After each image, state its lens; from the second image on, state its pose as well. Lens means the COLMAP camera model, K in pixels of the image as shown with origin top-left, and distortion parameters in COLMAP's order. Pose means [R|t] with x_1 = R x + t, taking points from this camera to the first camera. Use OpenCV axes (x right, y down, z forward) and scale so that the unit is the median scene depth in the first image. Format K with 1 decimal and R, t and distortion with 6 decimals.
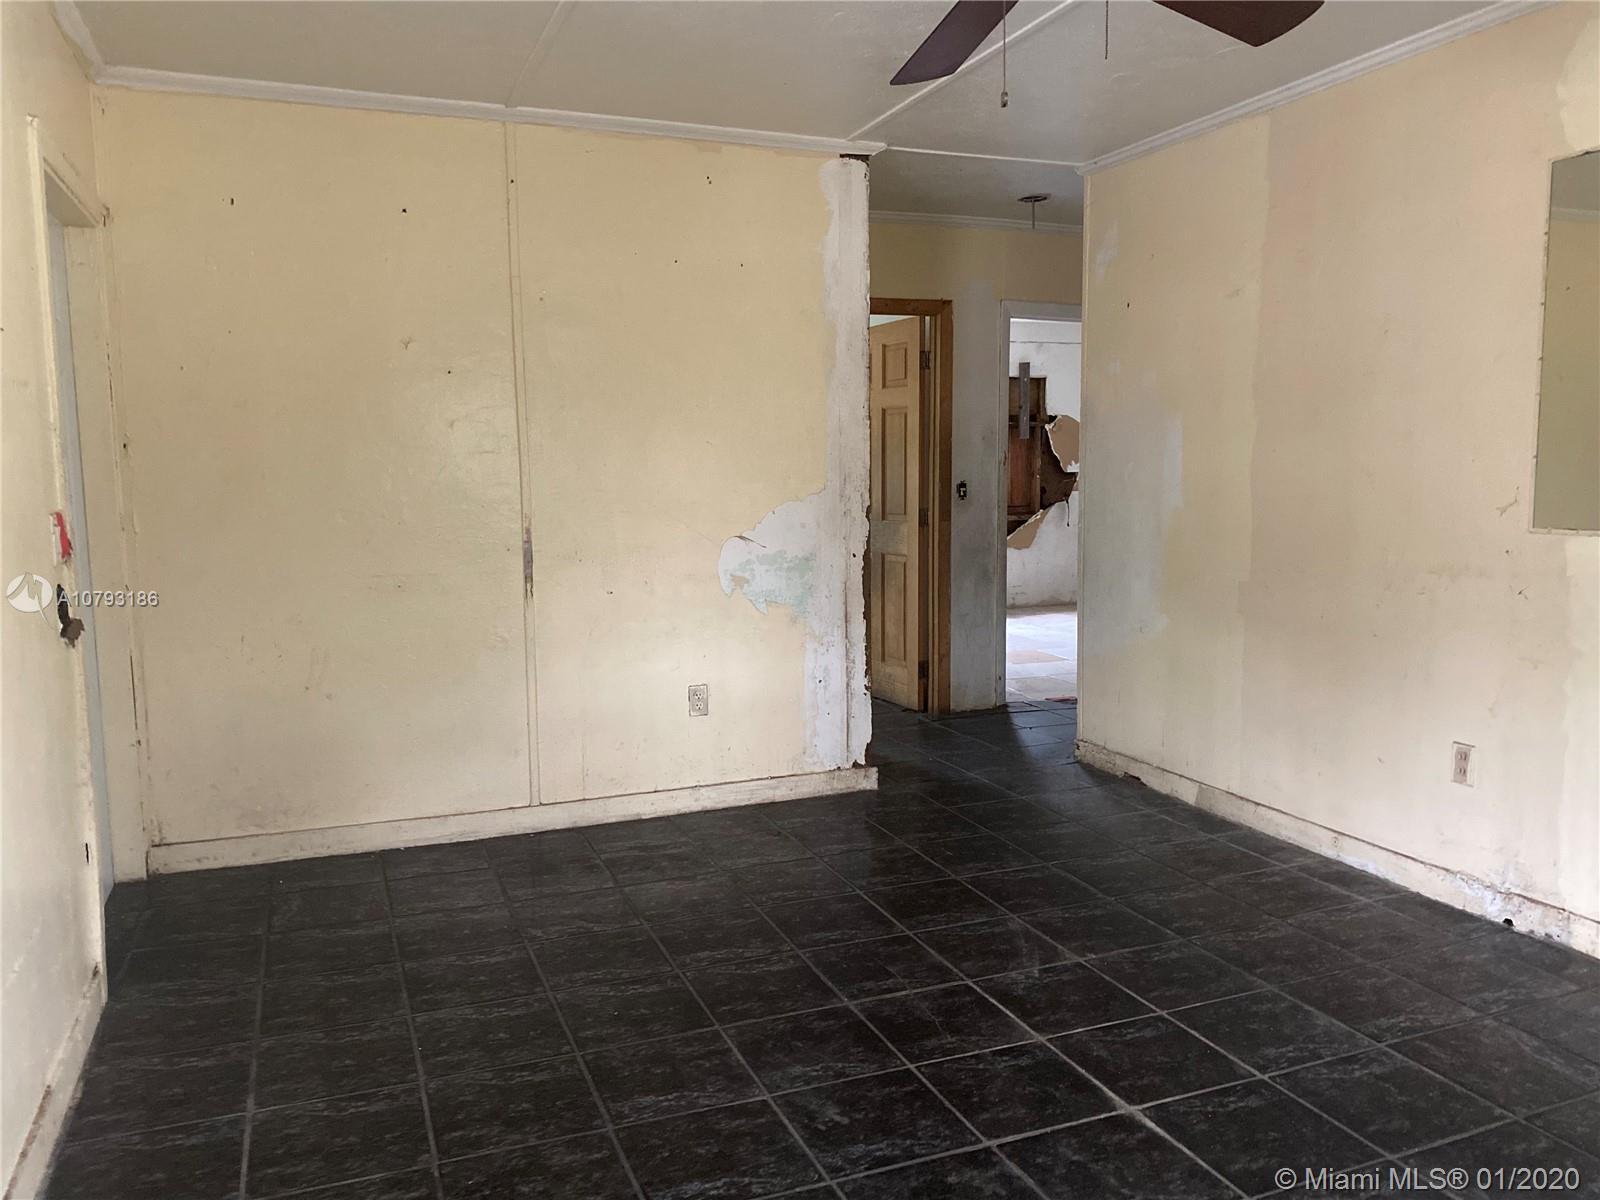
lens RADIAL K [[1217.7, 0, 793.7], [0, 1217.7, 599.5], [0, 0, 1]] dist [0.134501, -0.266654]
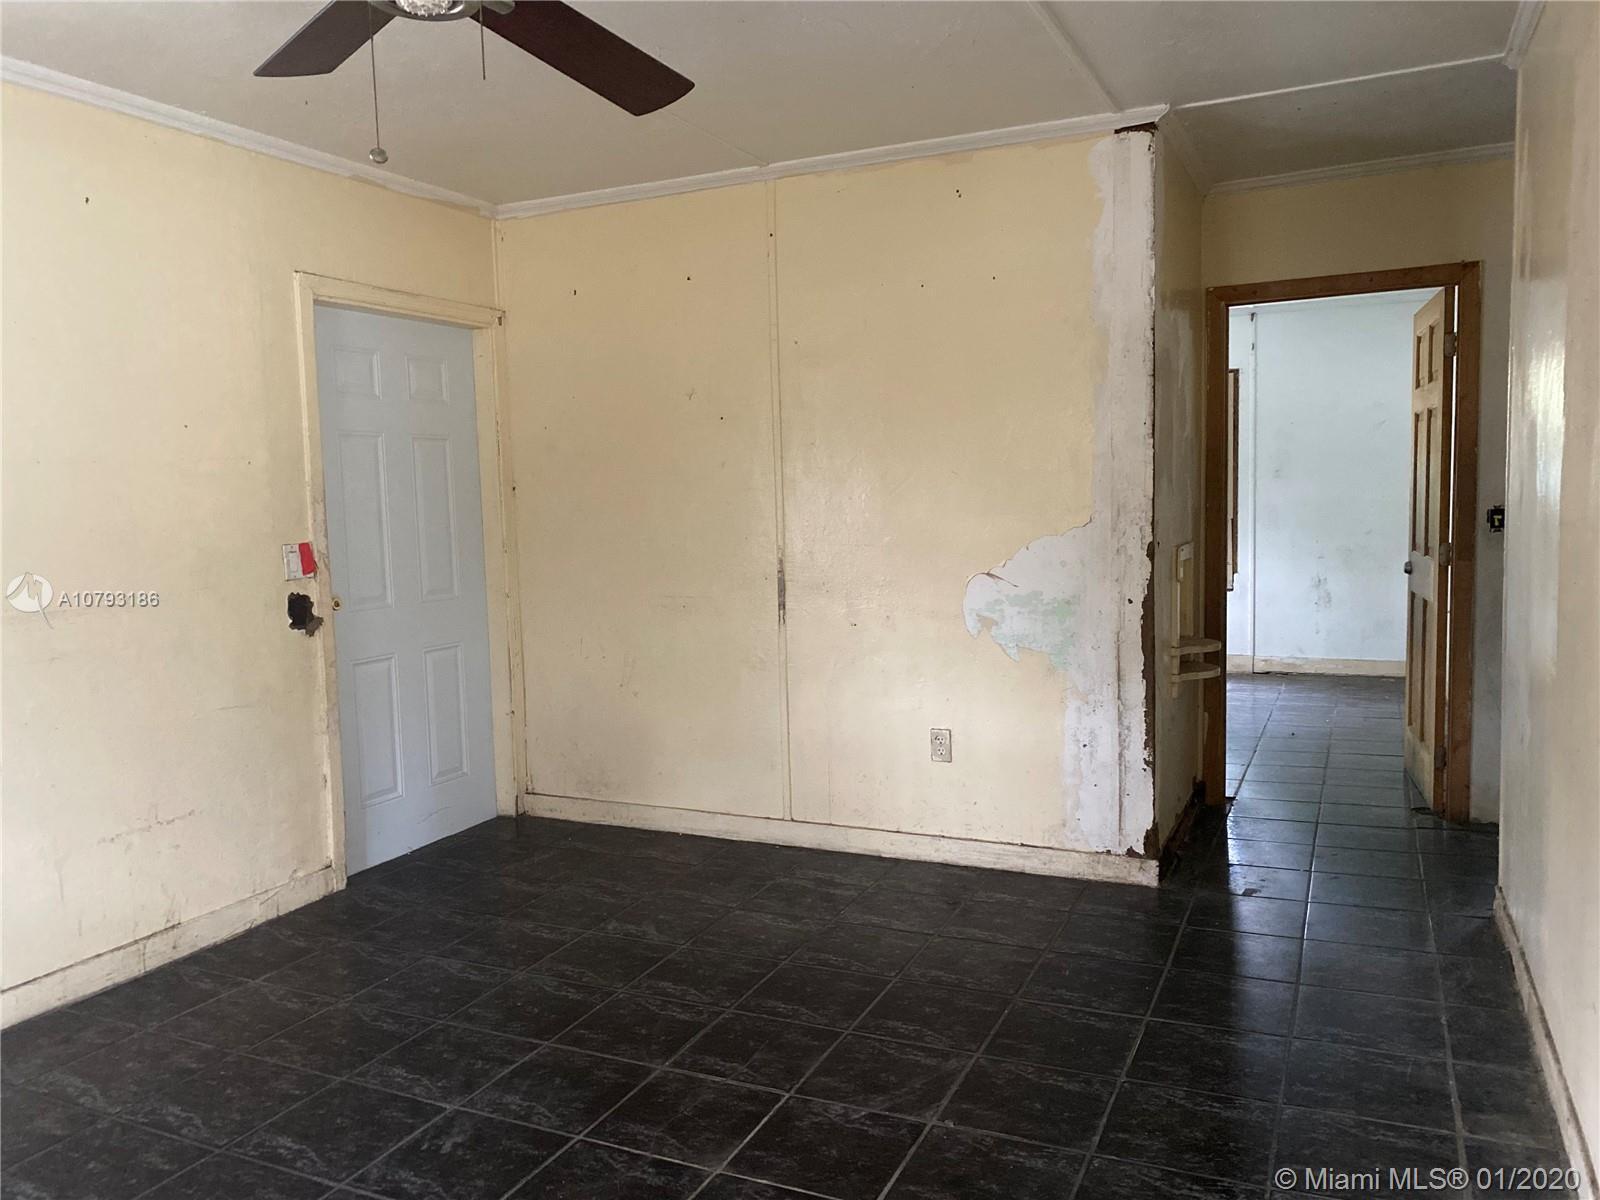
lens RADIAL K [[1217.7, 0, 793.7], [0, 1217.7, 599.5], [0, 0, 1]] dist [0.134501, -0.266654]
pose [[0.682192, 0.056562, -0.728982, 0.528809], [-0.061787, 0.997897, 0.019606, -0.041522], [0.728558, 0.031667, 0.684252, 0.267257]]
